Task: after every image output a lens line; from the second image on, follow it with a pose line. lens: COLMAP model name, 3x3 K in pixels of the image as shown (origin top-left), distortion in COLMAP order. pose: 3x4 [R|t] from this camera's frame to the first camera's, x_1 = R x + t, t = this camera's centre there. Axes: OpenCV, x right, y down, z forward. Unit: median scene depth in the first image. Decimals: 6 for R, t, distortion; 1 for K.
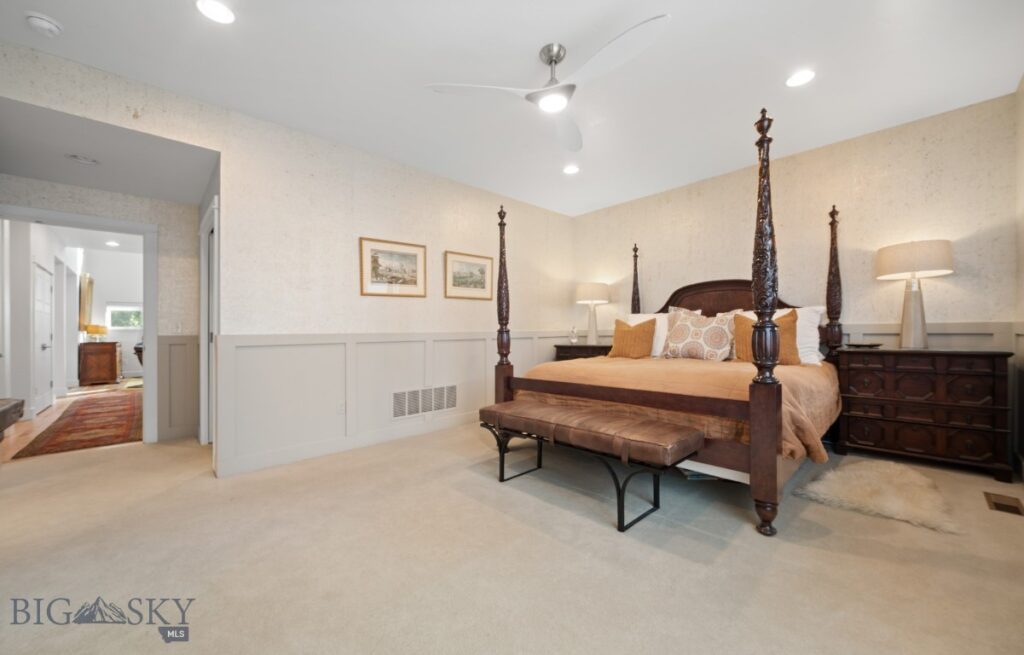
lens RADIAL K [[388.0, 0, 512.0], [0, 388.0, 327.5], [0, 0, 1]] dist [-0.000387, -0.000108]
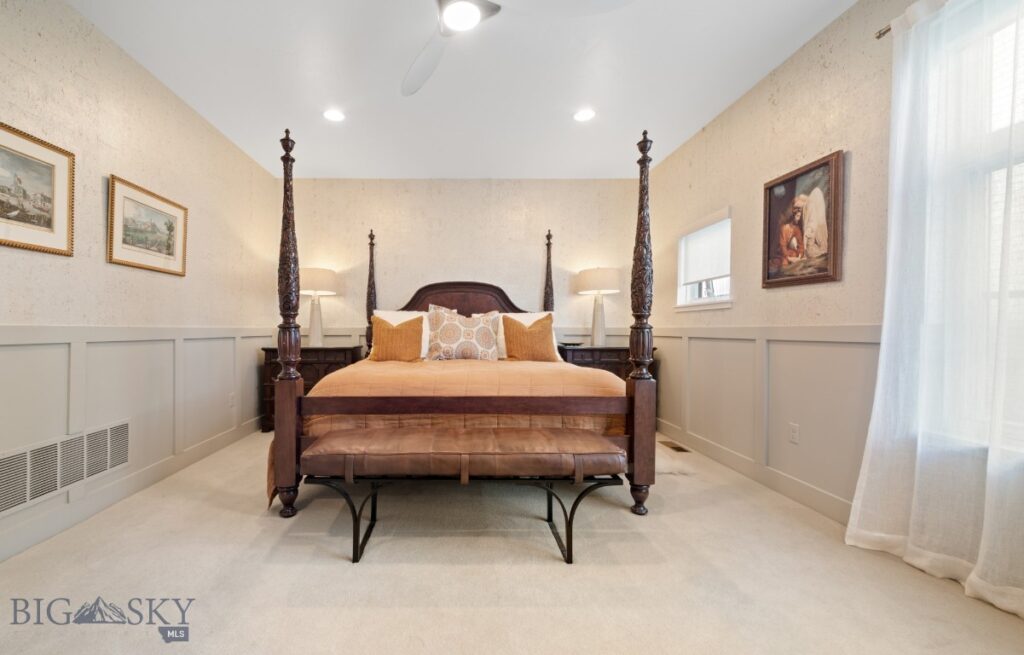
lens RADIAL K [[409.5, 0, 511.3], [0, 409.5, 333.1], [0, 0, 1]] dist [0.000516, -0.000377]
pose [[0.687311, 0.009825, 0.726297, -0.213183], [-0.020934, 0.999761, 0.006286, 0.005983], [-0.726062, -0.019525, 0.687352, 0.217459]]
